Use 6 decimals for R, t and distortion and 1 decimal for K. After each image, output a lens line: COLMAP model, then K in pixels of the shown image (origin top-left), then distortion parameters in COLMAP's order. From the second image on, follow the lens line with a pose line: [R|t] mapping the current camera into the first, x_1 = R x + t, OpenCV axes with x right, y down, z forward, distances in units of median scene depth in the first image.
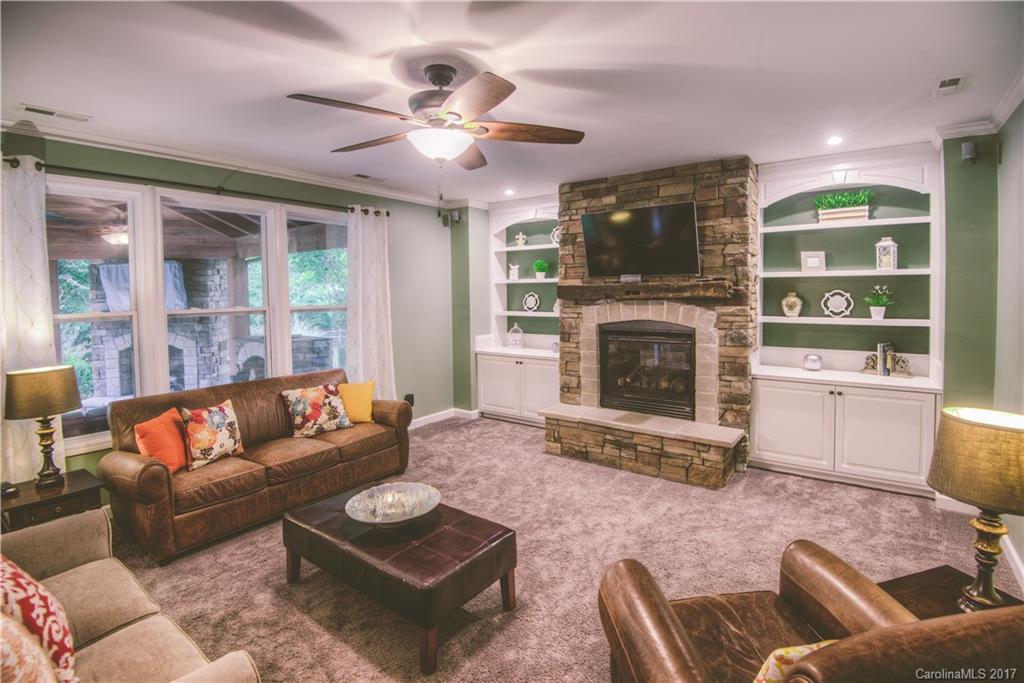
lens RADIAL K [[495.7, 0, 507.0], [0, 495.7, 304.3], [0, 0, 1]] dist [-0.037903, -0.001291]
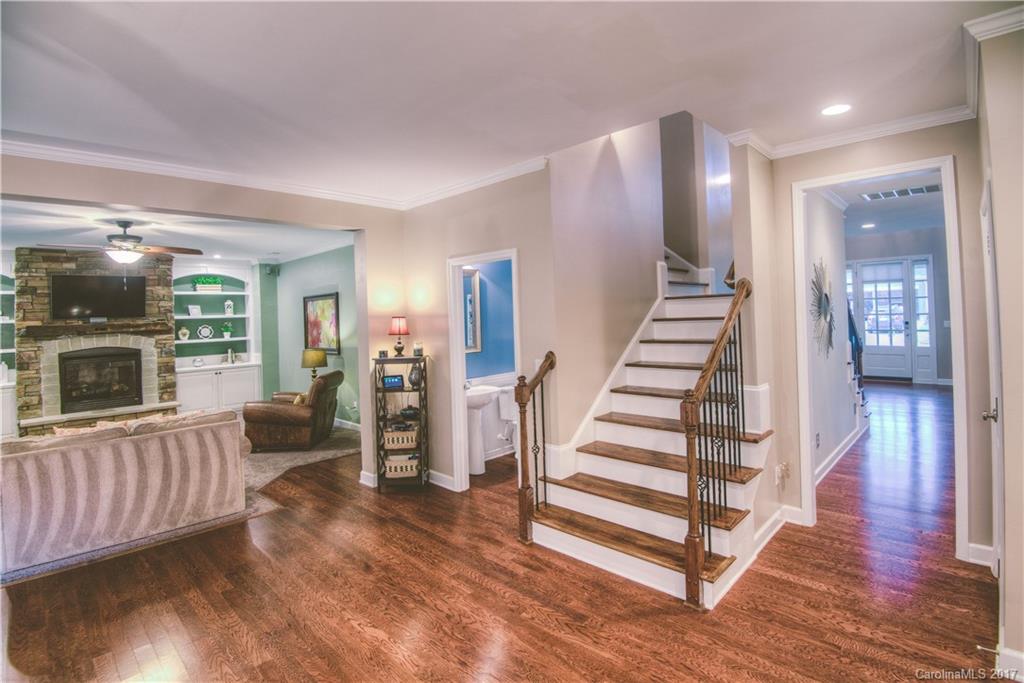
lens RADIAL K [[495.7, 0, 515.7], [0, 495.7, 307.7], [0, 0, 1]] dist [-0.037903, -0.001291]
pose [[0.122793, 0.019398, 0.992243, -1.131123], [0.062608, 0.997666, -0.027252, 0.033034], [-0.990456, 0.065468, 0.121291, -0.495519]]
